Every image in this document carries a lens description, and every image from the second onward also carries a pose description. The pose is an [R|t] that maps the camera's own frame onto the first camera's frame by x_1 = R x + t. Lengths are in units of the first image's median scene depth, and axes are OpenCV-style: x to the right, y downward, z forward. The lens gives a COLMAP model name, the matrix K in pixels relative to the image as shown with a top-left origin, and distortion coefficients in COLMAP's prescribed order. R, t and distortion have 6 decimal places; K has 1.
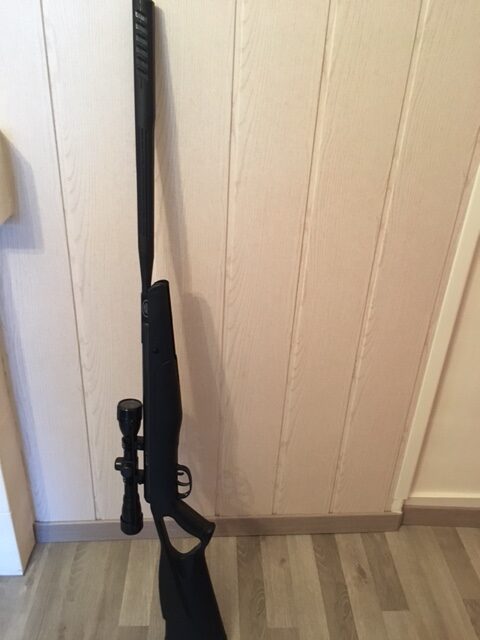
lens RADIAL K [[567.6, 0, 240.0], [0, 567.6, 320.0], [0, 0, 1]] dist [0.152826, -0.214009]
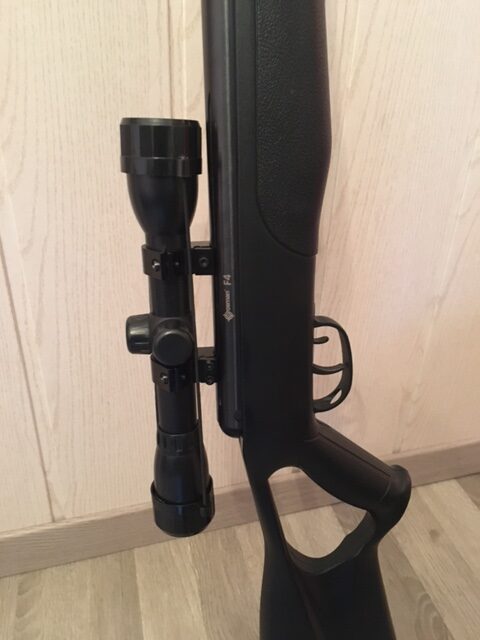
lens RADIAL K [[567.6, 0, 240.0], [0, 567.6, 320.0], [0, 0, 1]] dist [0.152826, -0.214009]
pose [[0.977355, -0.121363, 0.173345, -0.202782], [0.116051, 0.992417, 0.040498, 0.228244], [-0.176946, -0.019464, 0.984028, 0.645484]]
